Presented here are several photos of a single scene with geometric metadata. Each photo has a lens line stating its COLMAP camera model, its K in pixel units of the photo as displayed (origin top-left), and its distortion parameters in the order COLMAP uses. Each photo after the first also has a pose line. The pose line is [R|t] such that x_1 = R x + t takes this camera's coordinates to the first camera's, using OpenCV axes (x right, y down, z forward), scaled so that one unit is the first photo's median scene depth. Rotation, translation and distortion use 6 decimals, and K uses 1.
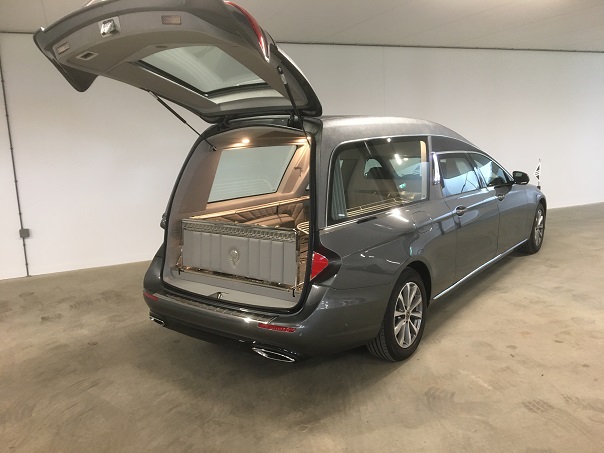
lens RADIAL K [[501.4, 0, 304.0], [0, 501.4, 225.7], [0, 0, 1]] dist [0.027276, -0.024995]
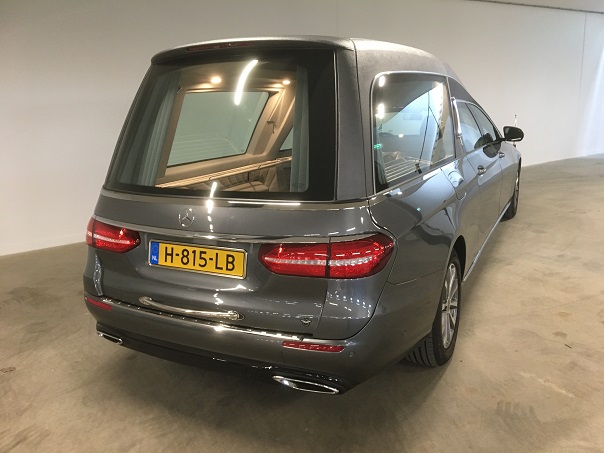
lens RADIAL K [[501.4, 0, 301.4], [0, 501.4, 231.5], [0, 0, 1]] dist [0.027276, -0.024995]
pose [[0.985573, -0.042542, 0.163816, -0.126477], [0.030766, 0.996801, 0.073761, -0.000685], [-0.166429, -0.067657, 0.983730, 0.256372]]
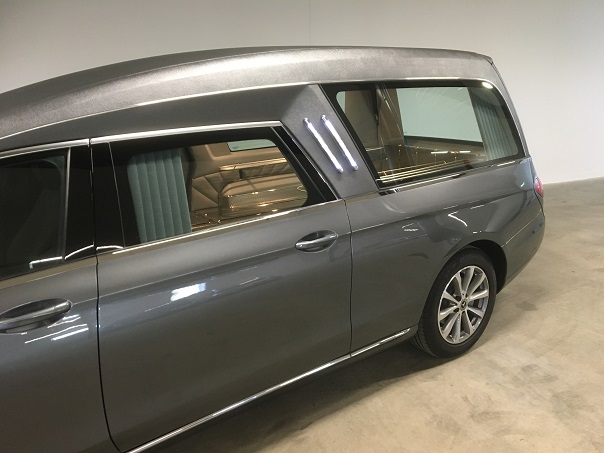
lens RADIAL K [[501.4, 0, 300.0], [0, 501.4, 225.9], [0, 0, 1]] dist [0.027276, -0.024995]
pose [[0.999689, 0.024841, 0.002118, 0.318706], [-0.024927, 0.994445, 0.102259, -0.109736], [0.000434, -0.102280, 0.994756, 0.598741]]
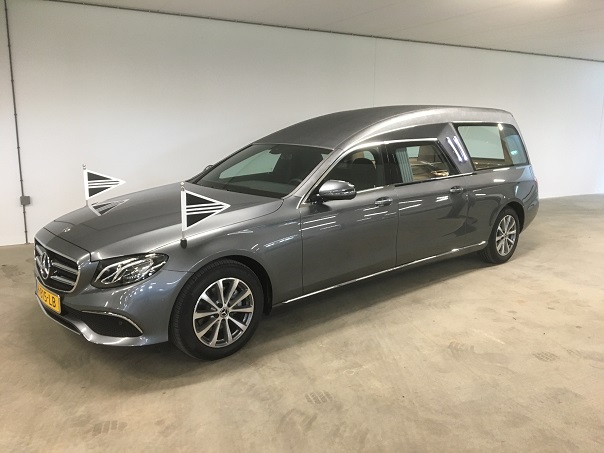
lens RADIAL K [[501.4, 0, 301.0], [0, 501.4, 223.9], [0, 0, 1]] dist [0.027276, -0.024995]
pose [[0.995239, 0.034772, 0.091054, -0.158921], [-0.036291, 0.999227, 0.015086, 0.041927], [-0.090459, -0.018318, 0.995732, -0.071462]]
